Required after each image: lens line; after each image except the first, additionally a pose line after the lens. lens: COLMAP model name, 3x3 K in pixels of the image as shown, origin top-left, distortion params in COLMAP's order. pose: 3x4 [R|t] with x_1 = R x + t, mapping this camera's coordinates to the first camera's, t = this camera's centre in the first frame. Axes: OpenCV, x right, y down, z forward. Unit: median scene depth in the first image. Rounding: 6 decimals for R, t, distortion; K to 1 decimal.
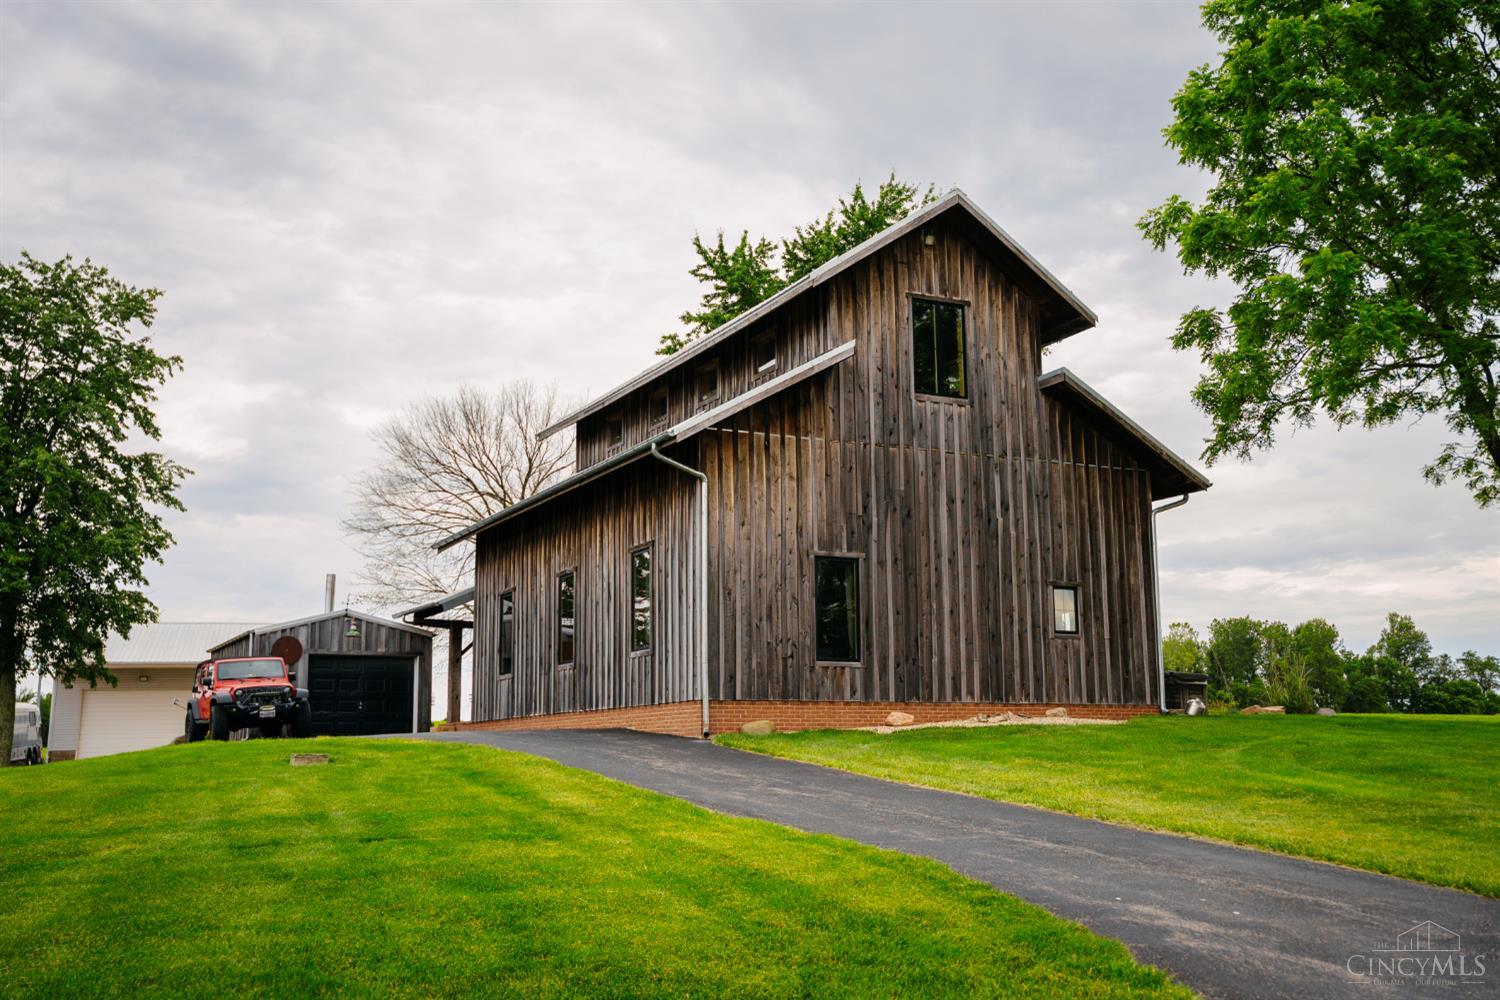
lens RADIAL K [[1560.9, 0, 749.4], [0, 1560.9, 502.6], [0, 0, 1]] dist [0.076198, 0.000000]
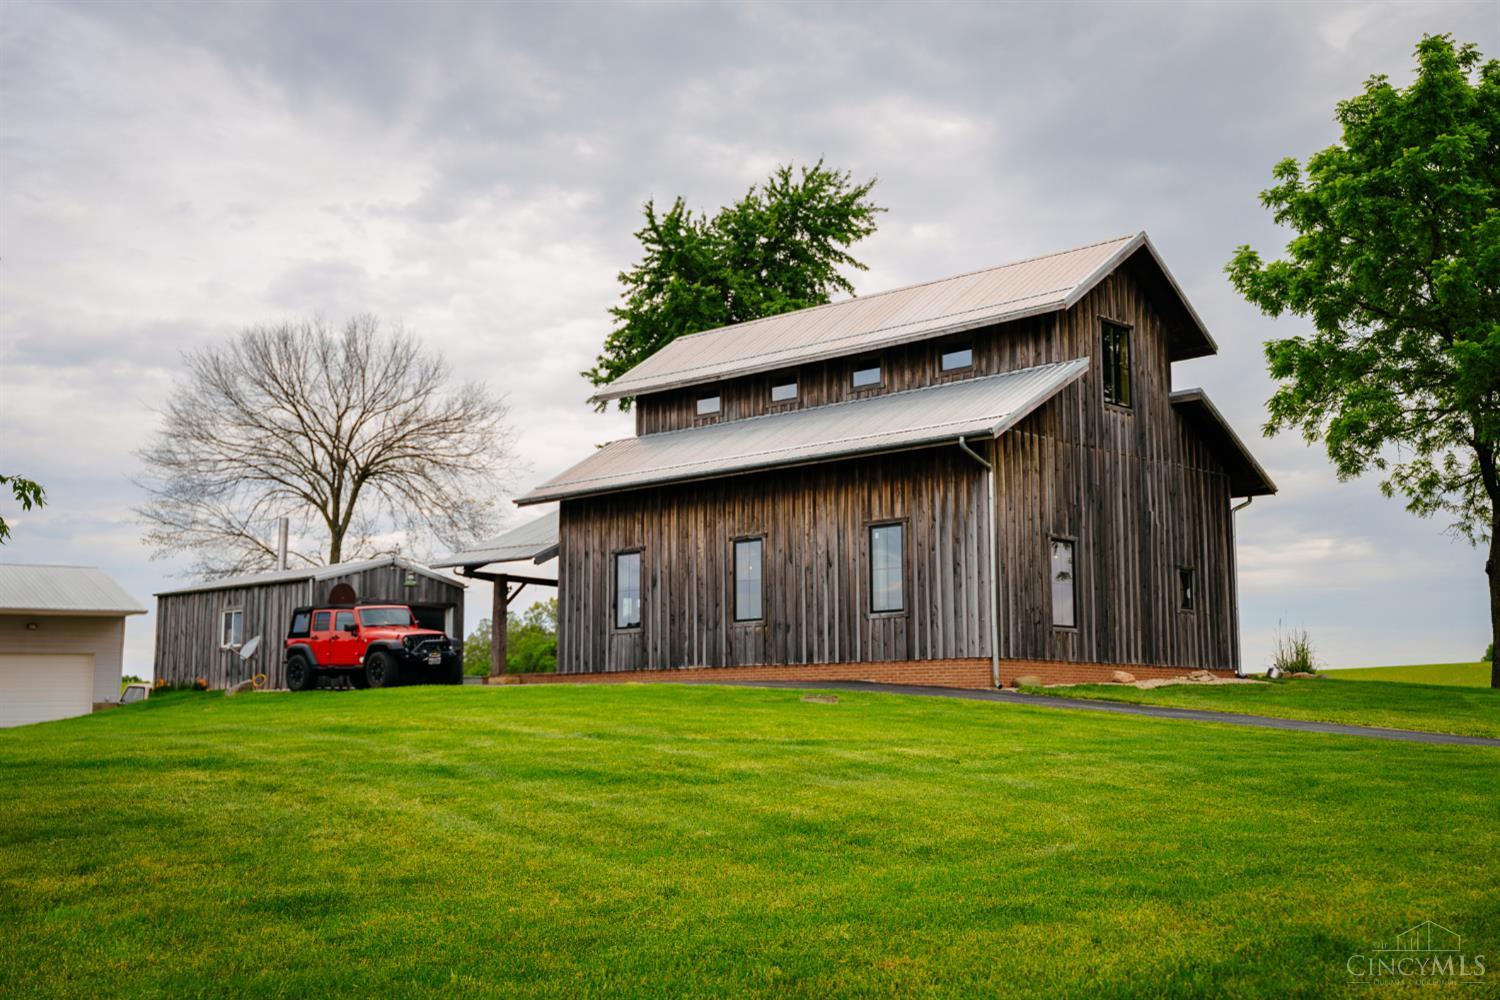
lens RADIAL K [[1737.1, 0, 749.0], [0, 1737.1, 503.5], [0, 0, 1]] dist [0.102494, 0.000000]
pose [[0.942789, 0.050192, 0.329590, -0.564488], [-0.061129, 0.997867, 0.022899, -0.007602], [-0.327738, -0.041737, 0.943846, -0.154758]]
